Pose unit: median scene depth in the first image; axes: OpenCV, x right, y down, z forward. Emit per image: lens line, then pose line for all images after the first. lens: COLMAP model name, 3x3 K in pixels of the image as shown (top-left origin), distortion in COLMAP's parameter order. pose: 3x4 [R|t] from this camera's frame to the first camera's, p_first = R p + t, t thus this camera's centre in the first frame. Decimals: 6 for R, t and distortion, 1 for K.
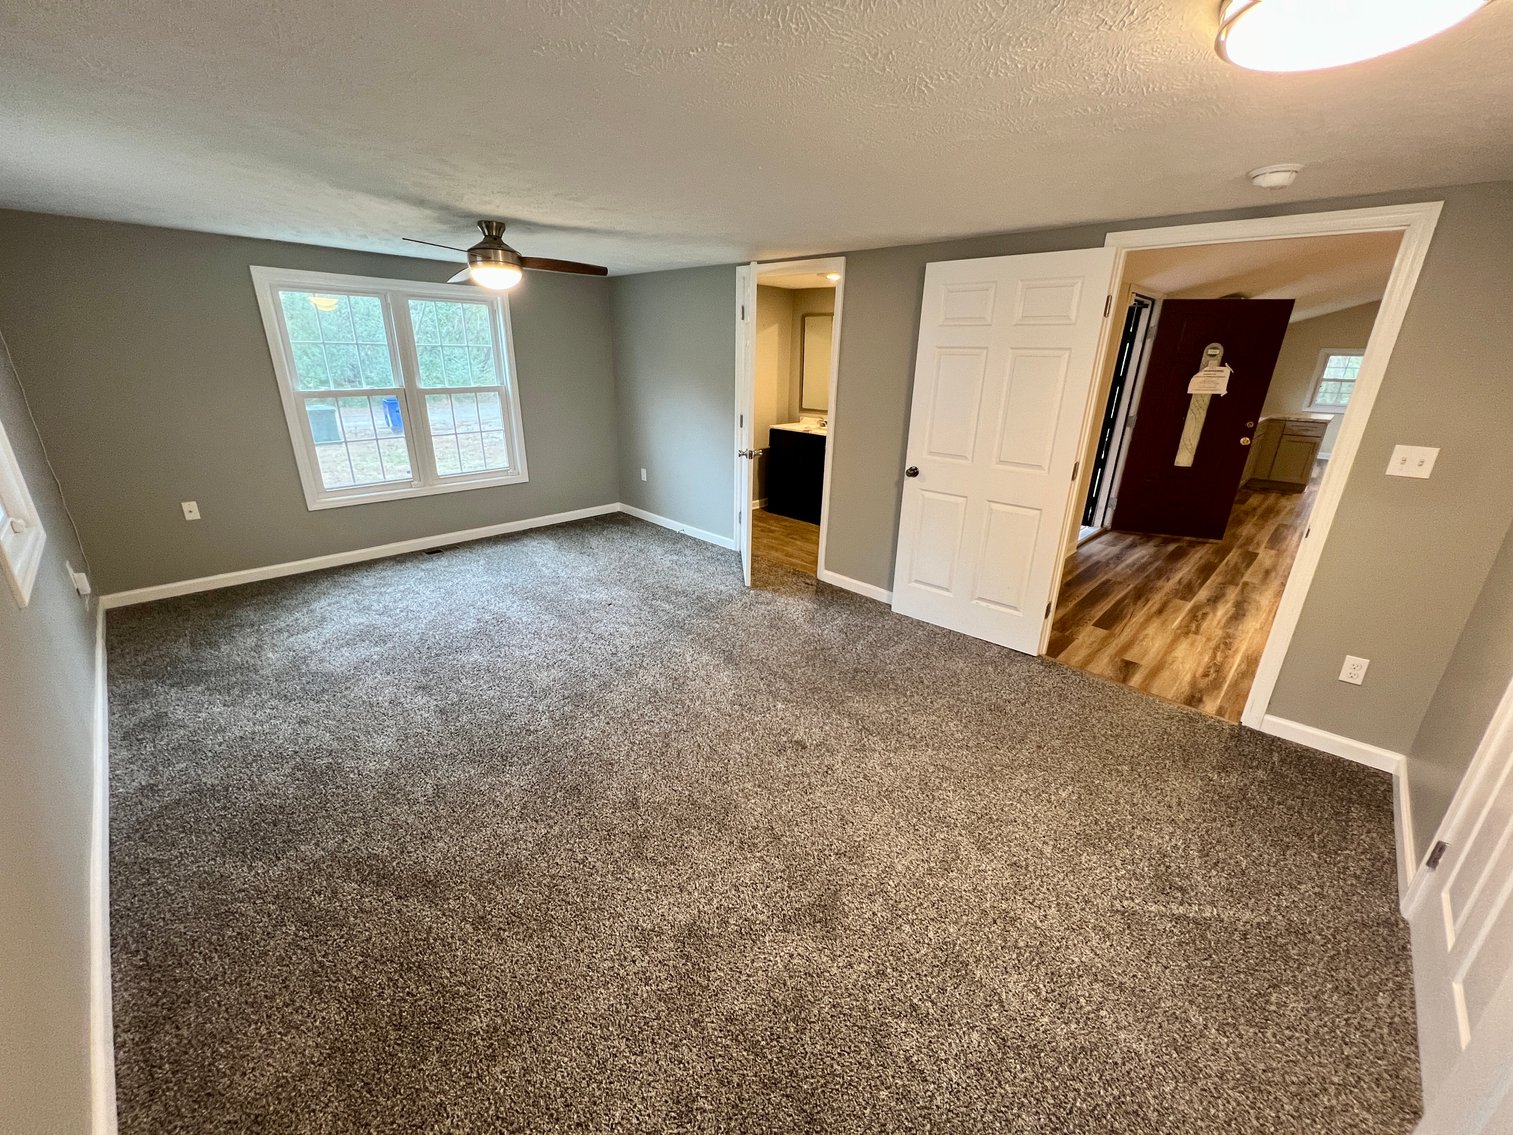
lens RADIAL K [[603.6, 0, 753.8], [0, 603.6, 566.6], [0, 0, 1]] dist [-0.002414, 0.000758]
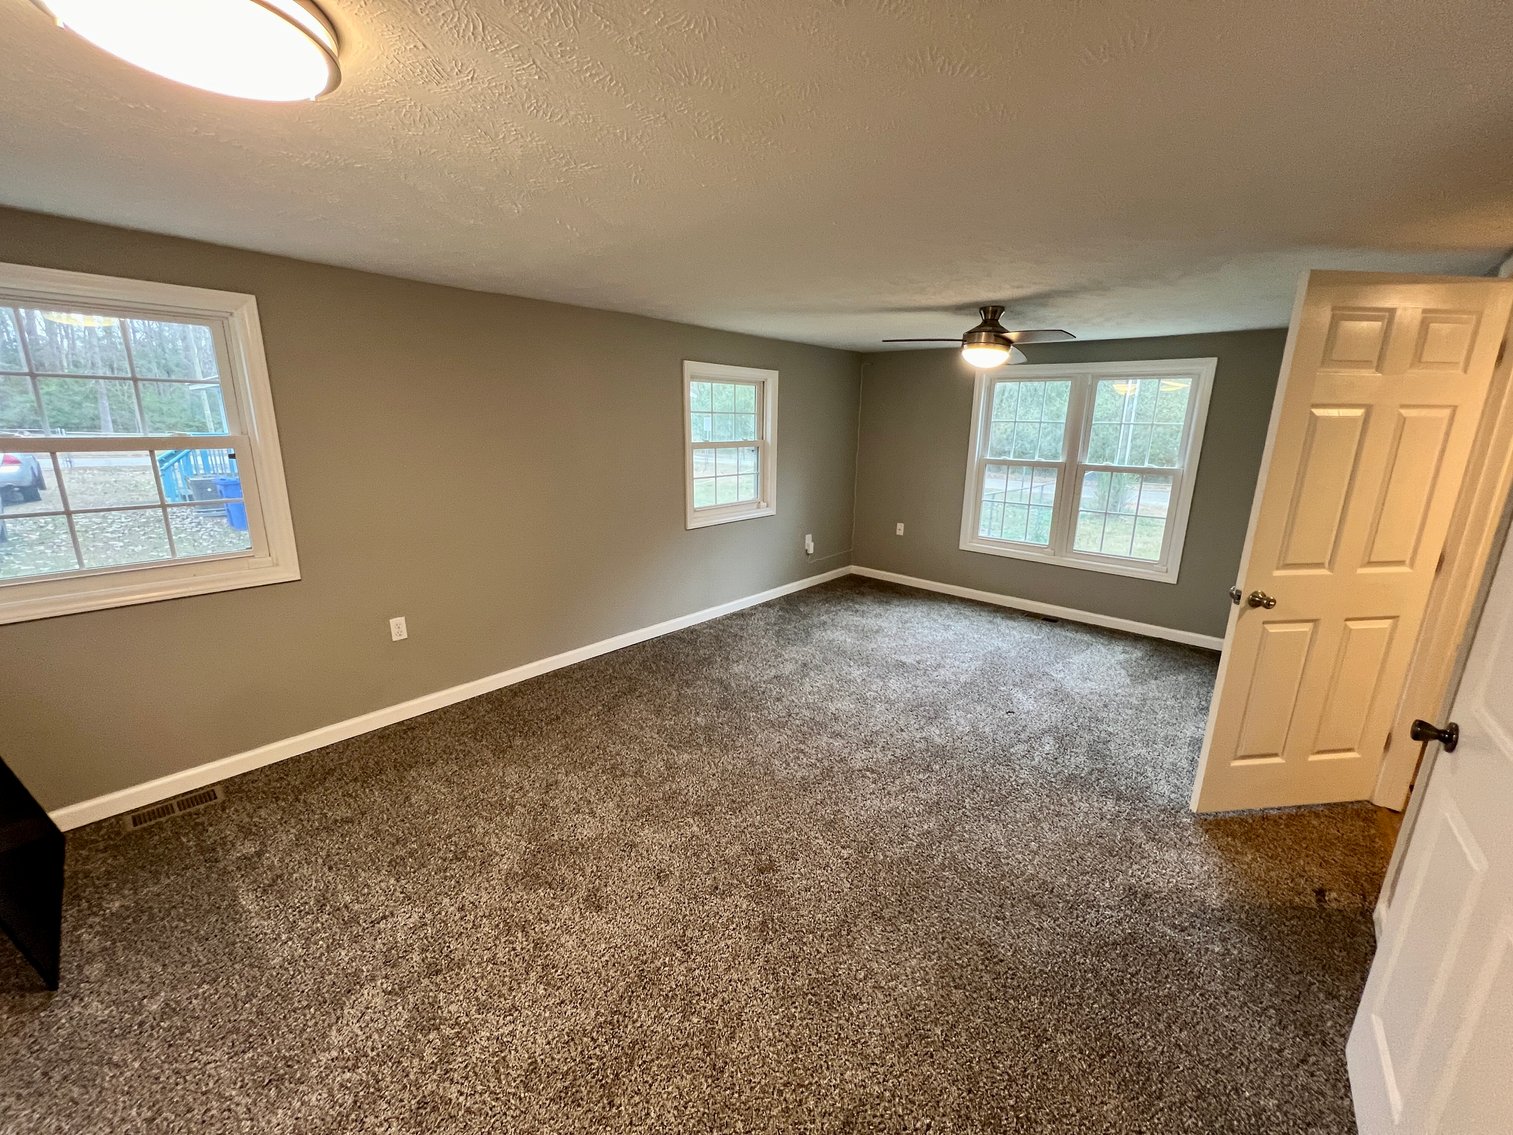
lens RADIAL K [[603.6, 0, 753.8], [0, 603.6, 566.6], [0, 0, 1]] dist [-0.002414, 0.000758]
pose [[0.058122, 0.221147, -0.973507, 0.513861], [-0.351352, 0.917296, 0.187401, -0.154037], [0.934438, 0.331151, 0.131016, 0.470420]]
